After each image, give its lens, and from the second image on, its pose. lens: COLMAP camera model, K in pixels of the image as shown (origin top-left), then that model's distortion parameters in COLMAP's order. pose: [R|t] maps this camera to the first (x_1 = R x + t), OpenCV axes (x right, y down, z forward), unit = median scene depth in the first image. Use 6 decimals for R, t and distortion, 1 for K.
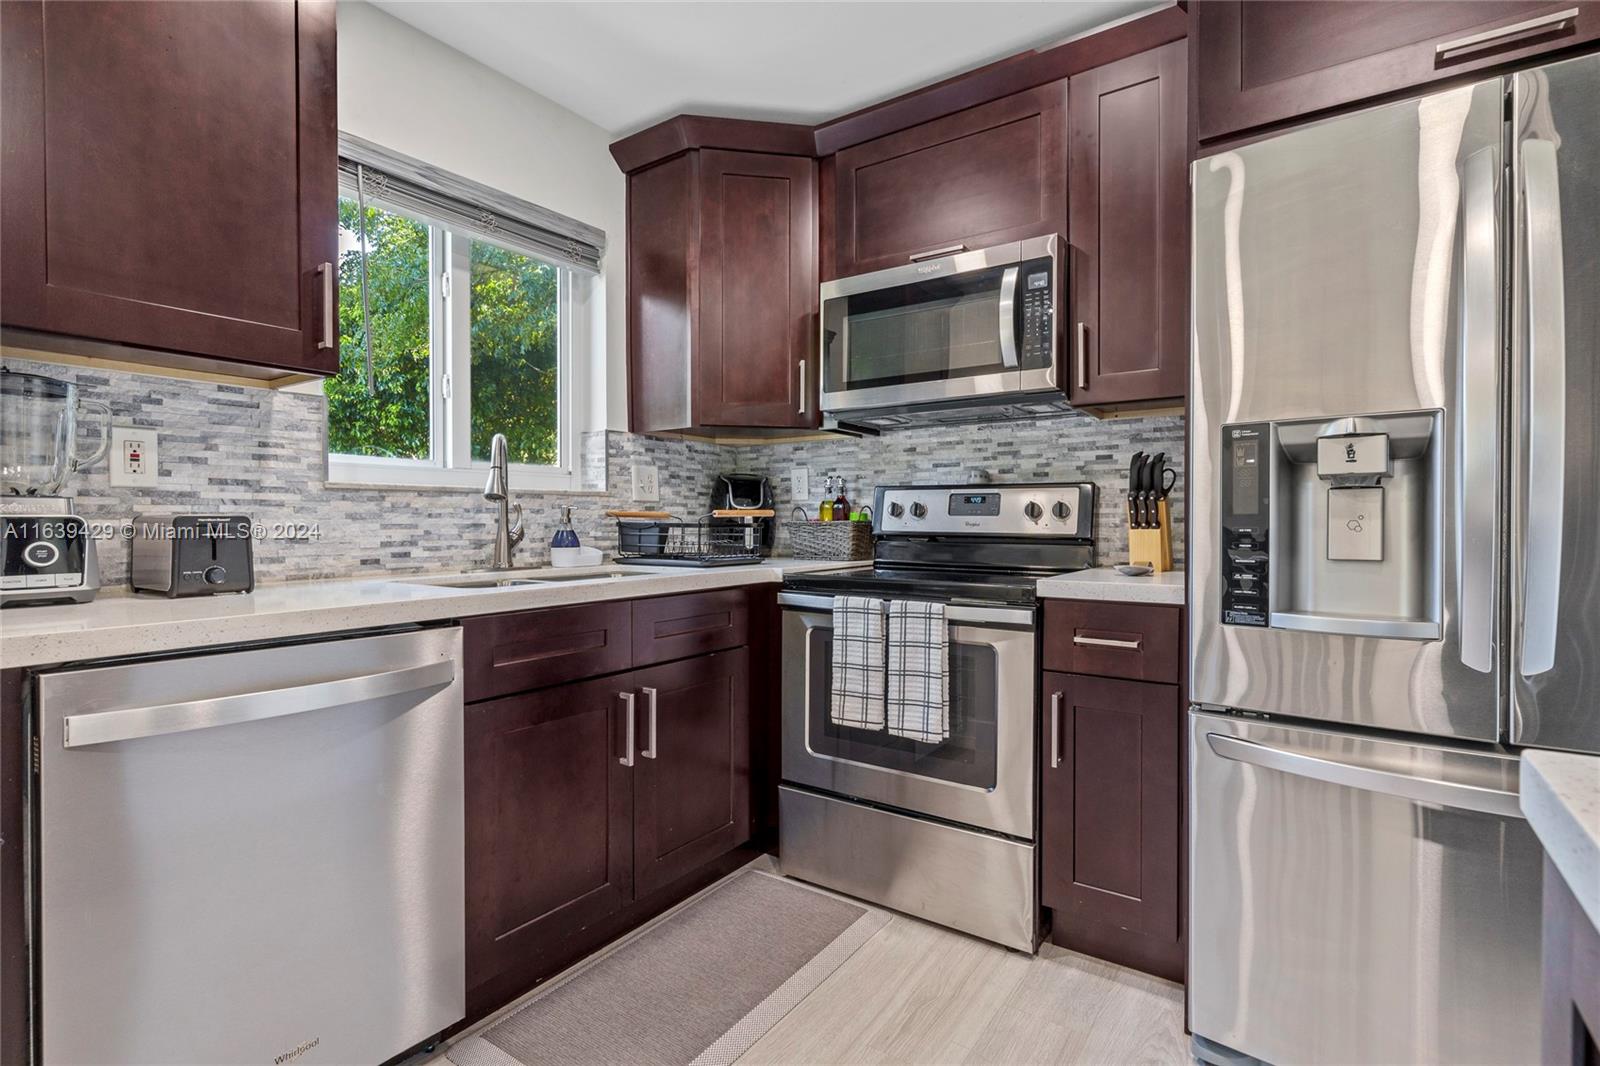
lens RADIAL K [[777.4, 0, 788.2], [0, 777.4, 530.5], [0, 0, 1]] dist [0.008630, -0.002273]
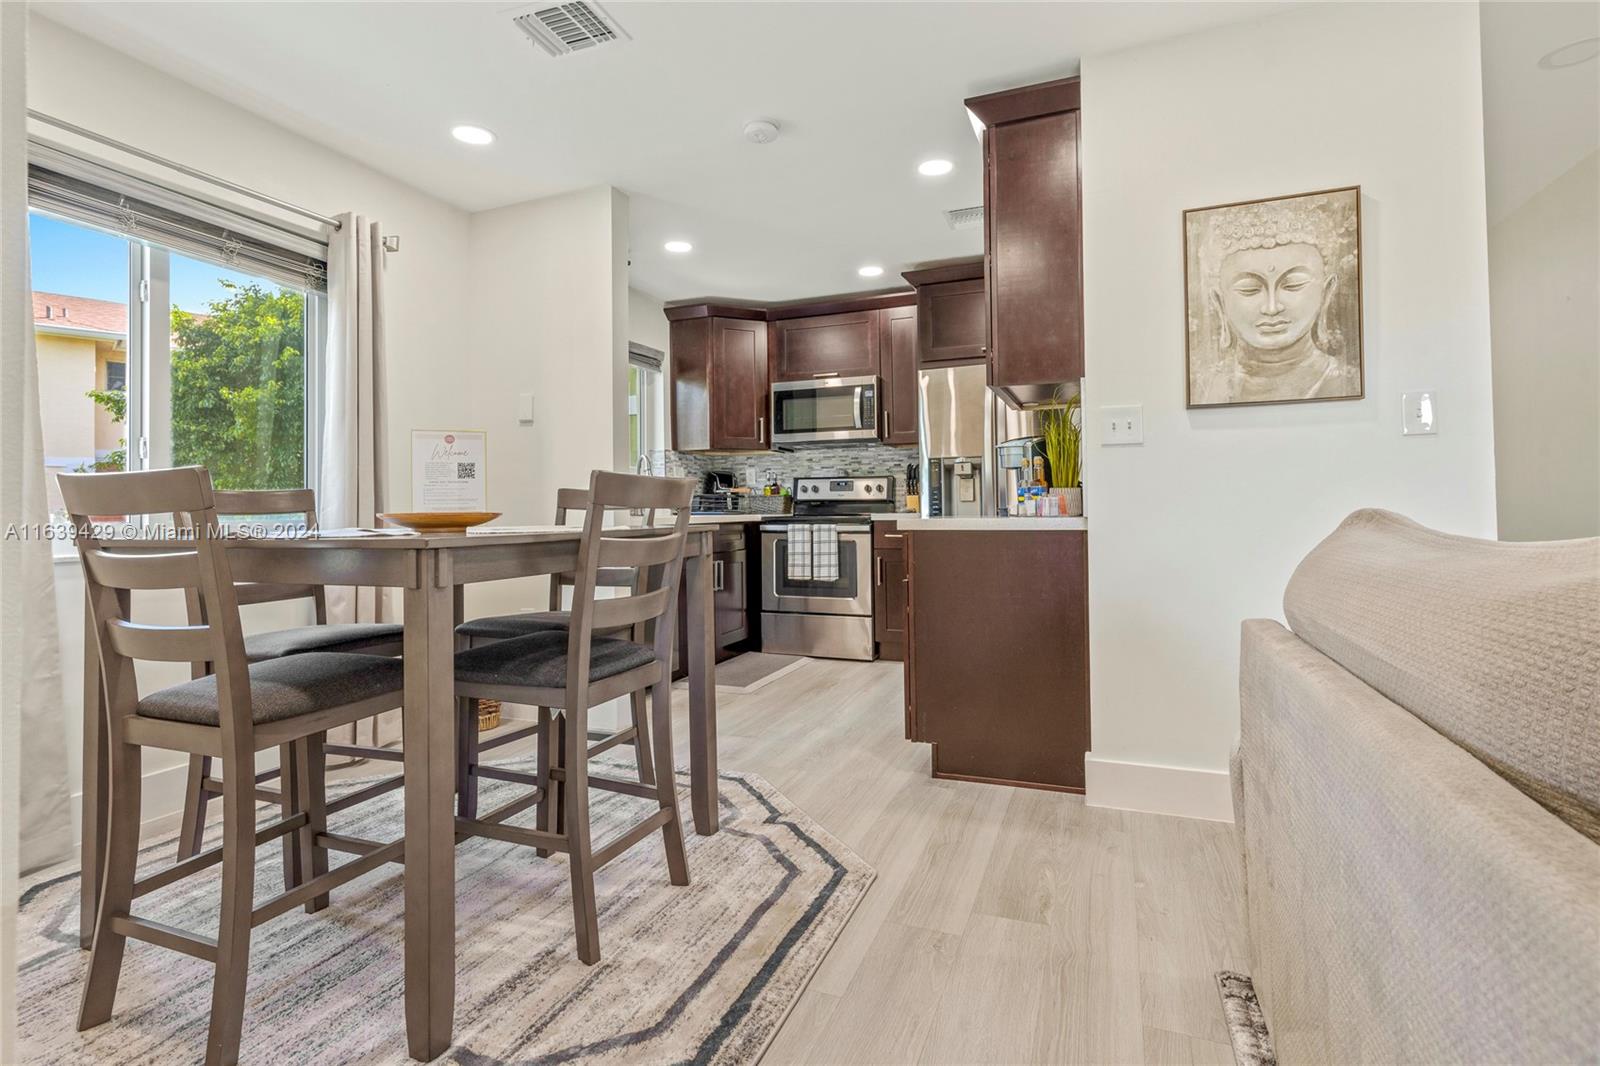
lens RADIAL K [[777.4, 0, 798.4], [0, 777.4, 492.3], [0, 0, 1]] dist [0.008630, -0.002273]
pose [[0.973354, -0.005355, 0.229247, -0.423437], [0.013887, 0.999269, -0.035618, 0.067250], [-0.228889, 0.037852, 0.972716, -1.217631]]
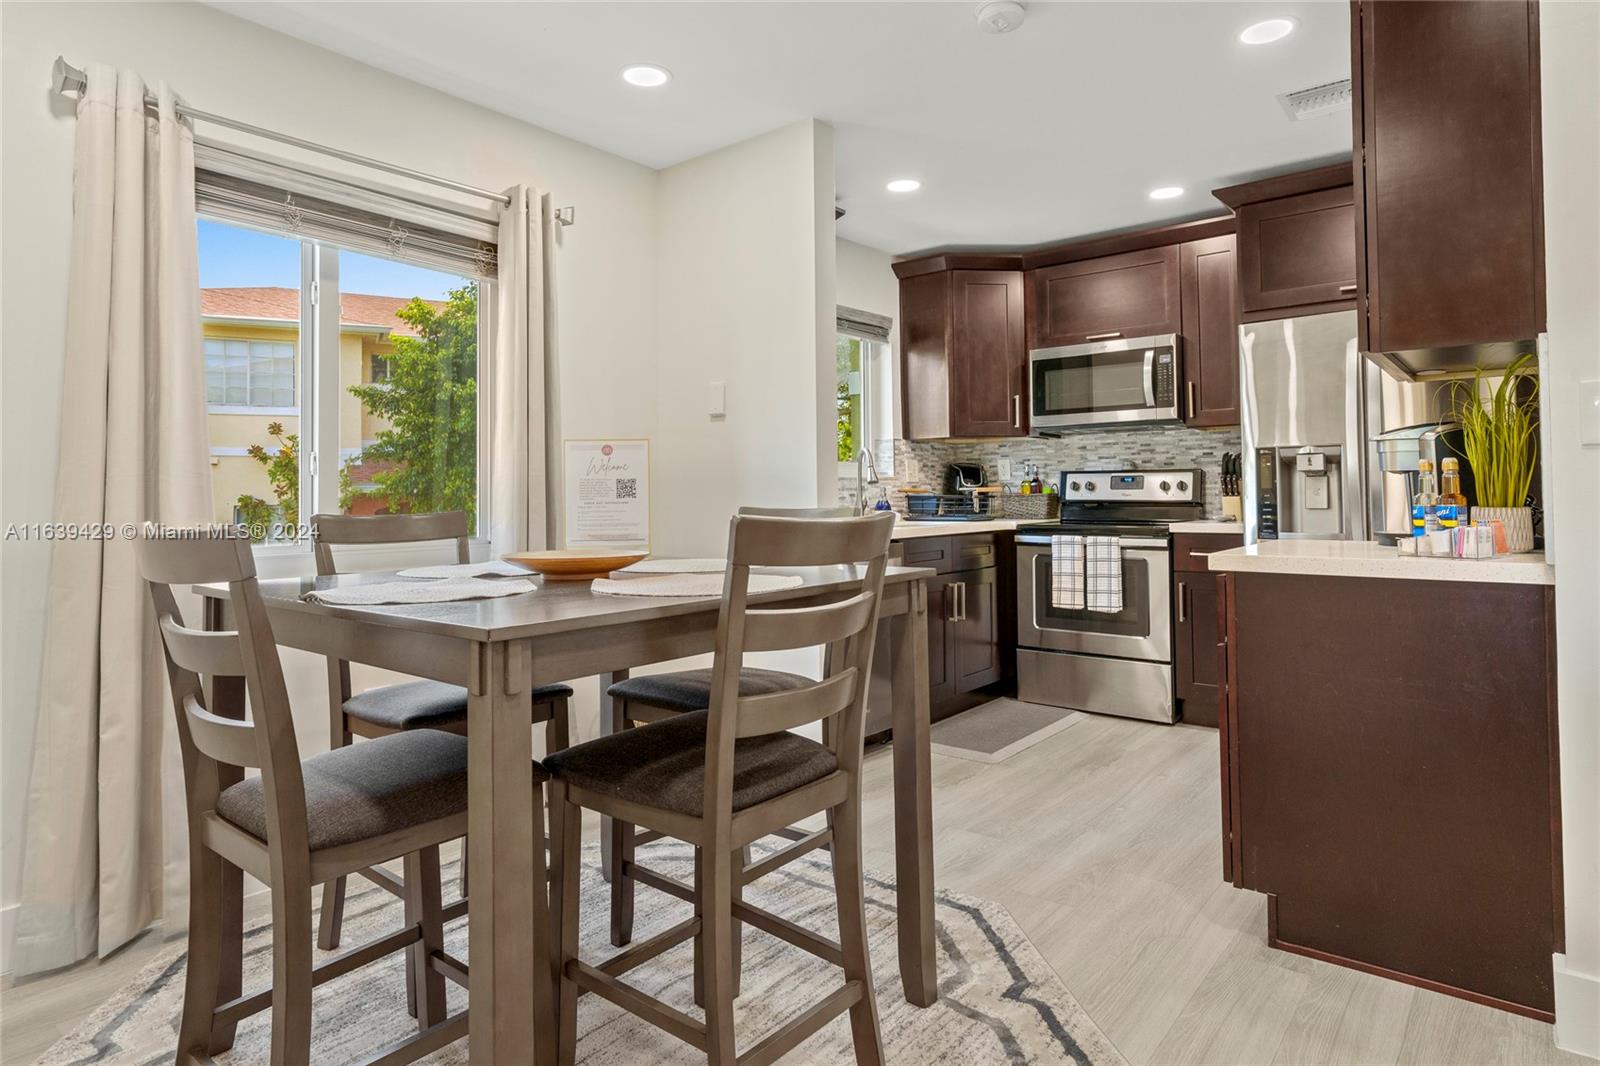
lens RADIAL K [[902.5, 0, 792.9], [0, 902.5, 472.5], [0, 0, 1]] dist [-0.004251, 0.008225]
pose [[0.997253, -0.011675, -0.073142, -0.361437], [0.008877, 0.999221, -0.038455, 0.013178], [0.073534, 0.037700, 0.996580, -1.053315]]
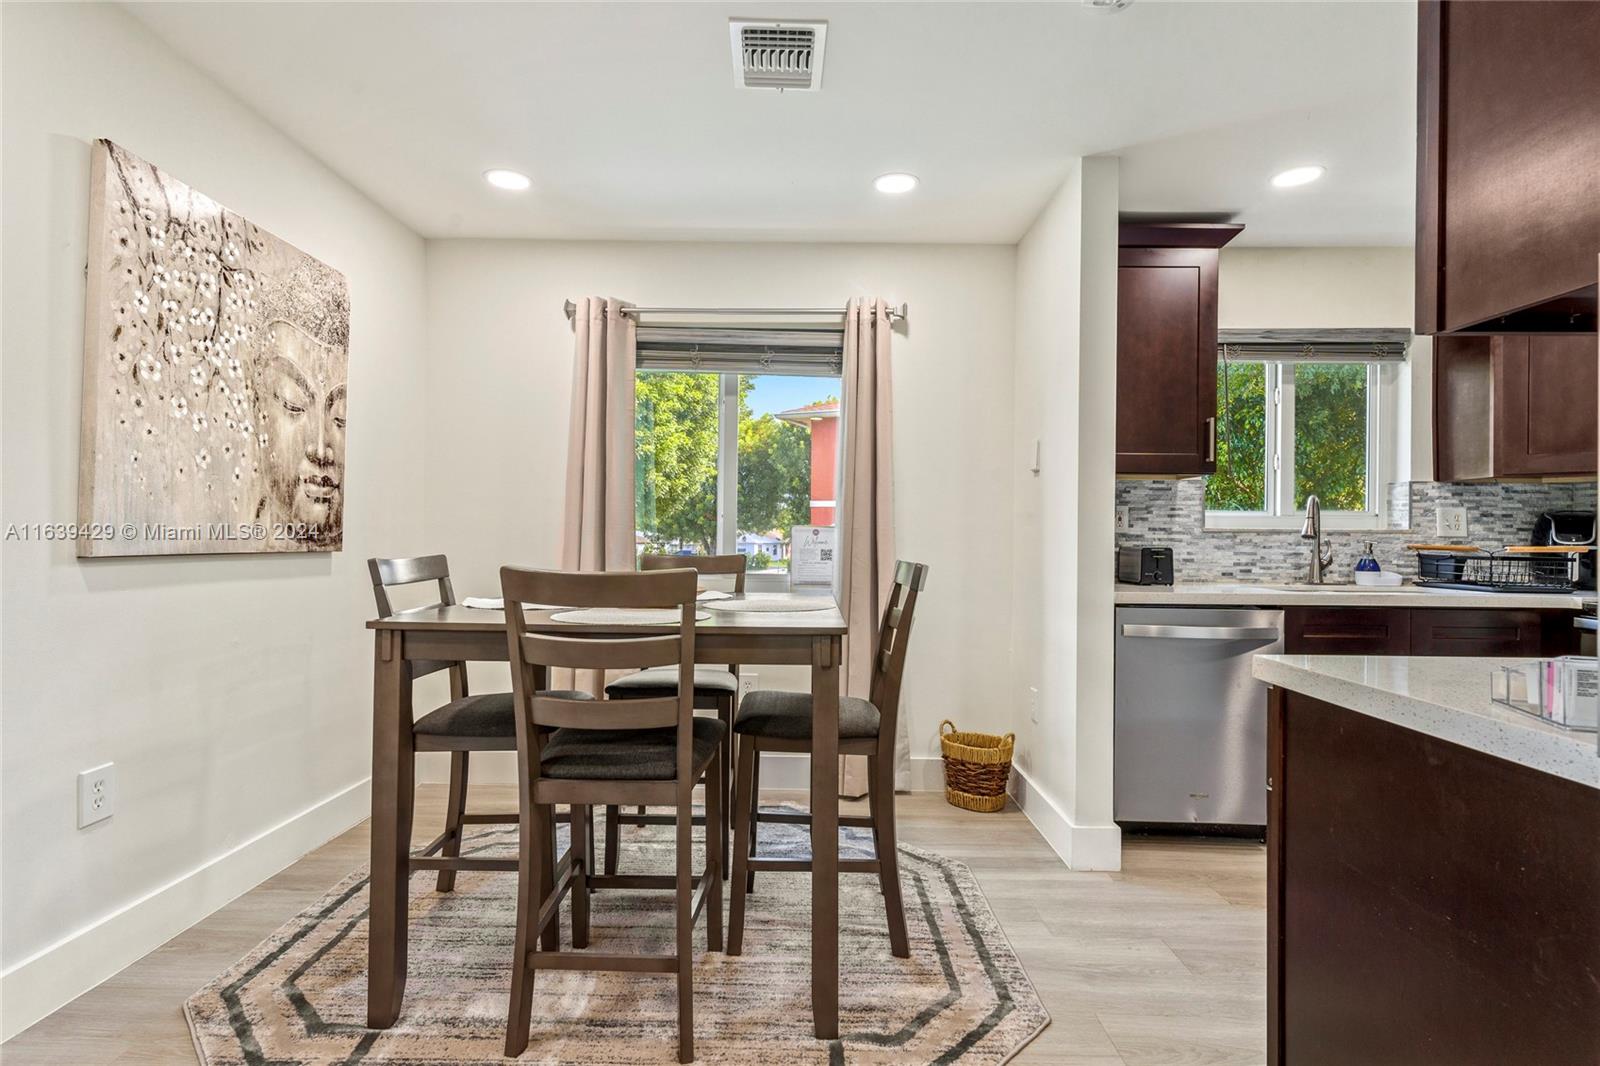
lens RADIAL K [[783.2, 0, 790.8], [0, 783.2, 527.8], [0, 0, 1]] dist [-0.000831, -0.000328]
pose [[0.567484, 0.001188, -0.823384, 0.295794], [-0.023104, 0.999628, -0.014481, -0.012647], [0.823061, 0.027241, 0.567300, -0.676784]]
